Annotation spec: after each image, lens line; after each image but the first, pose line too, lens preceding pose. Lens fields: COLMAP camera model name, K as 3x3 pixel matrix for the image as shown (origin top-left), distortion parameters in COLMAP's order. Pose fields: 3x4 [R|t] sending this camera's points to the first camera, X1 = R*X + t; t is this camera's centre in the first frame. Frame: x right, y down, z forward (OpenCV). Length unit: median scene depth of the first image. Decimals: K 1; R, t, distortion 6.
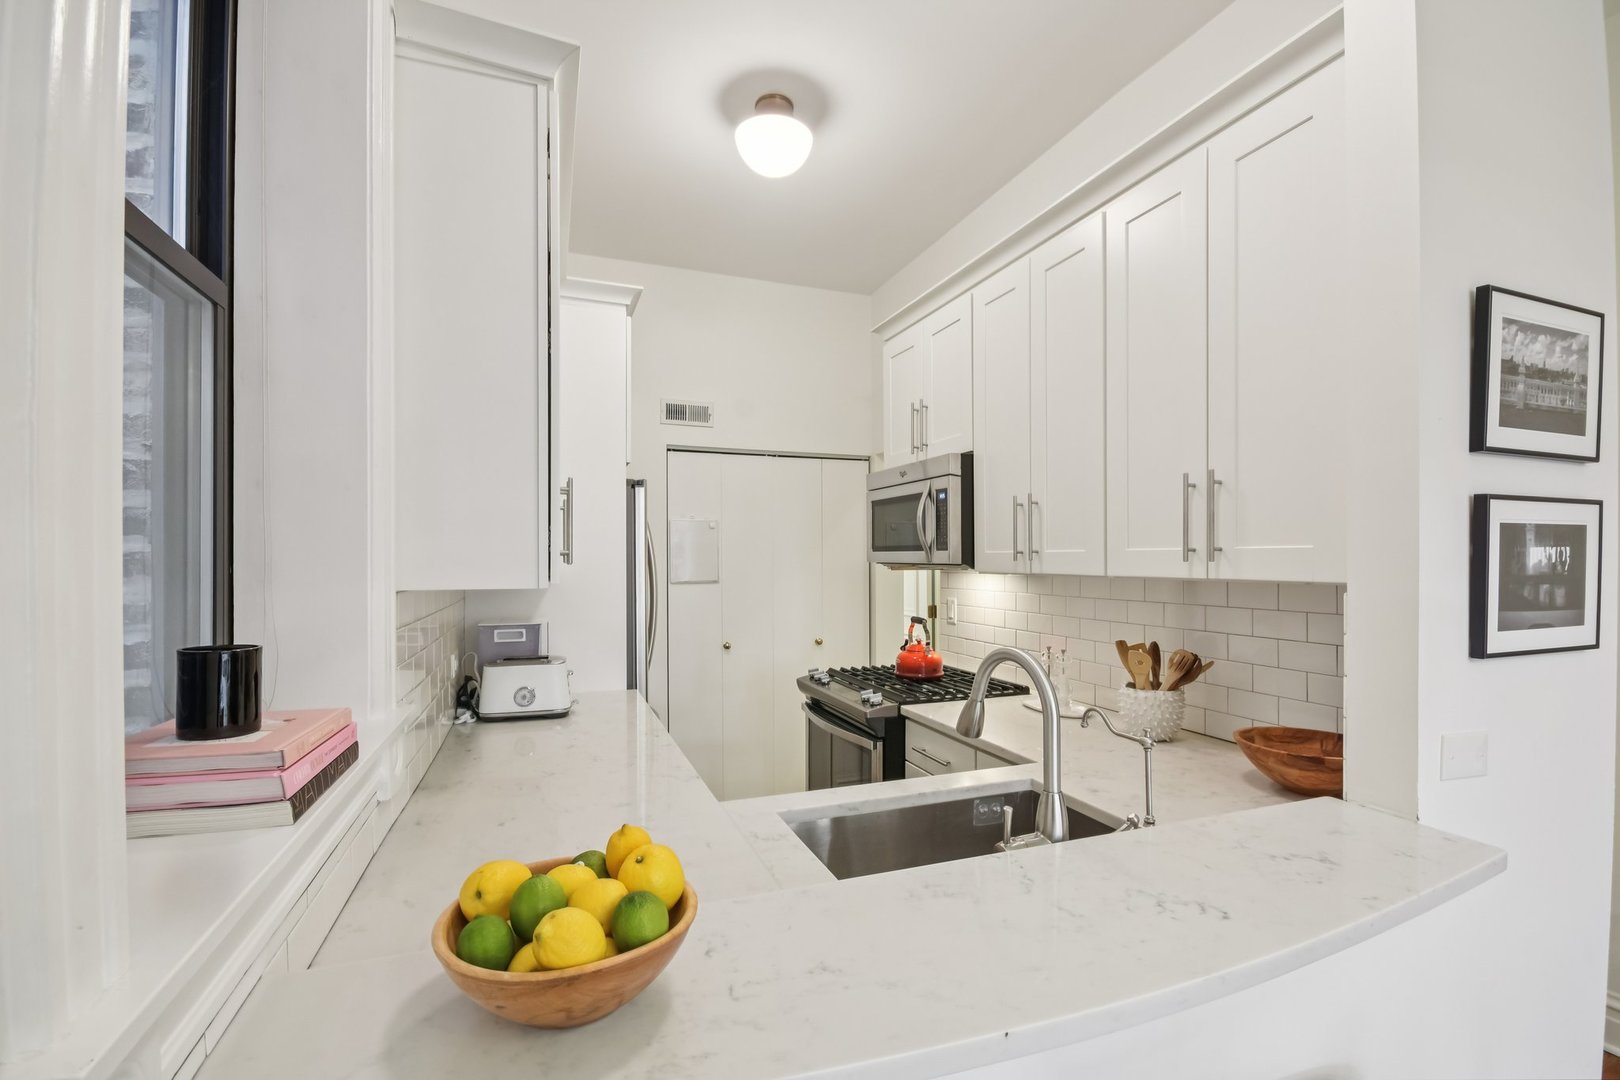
lens RADIAL K [[718.3, 0, 813.2], [0, 718.3, 552.3], [0, 0, 1]] dist [0.000704, 0.000196]
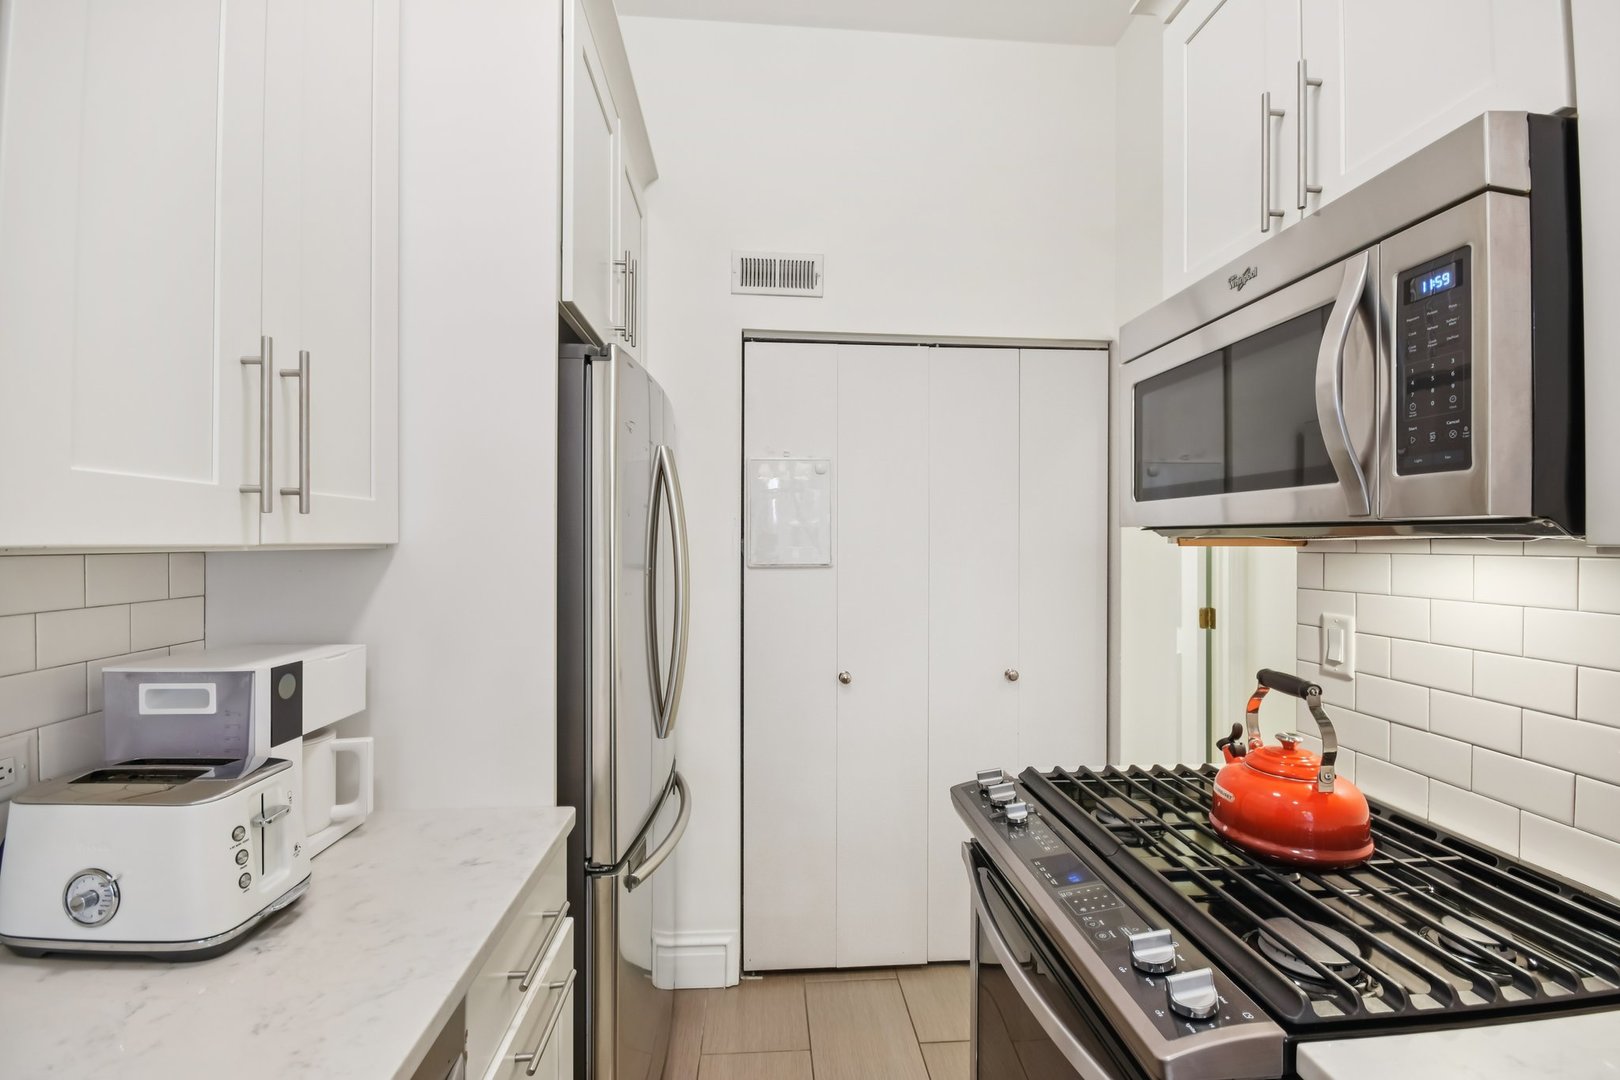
lens RADIAL K [[718.3, 0, 813.2], [0, 718.3, 552.3], [0, 0, 1]] dist [0.000704, 0.000196]
pose [[0.961552, 0.008440, -0.274493, 0.017244], [-0.001581, 0.999681, 0.025199, 0.020478], [0.274618, -0.023796, 0.961259, 0.587463]]
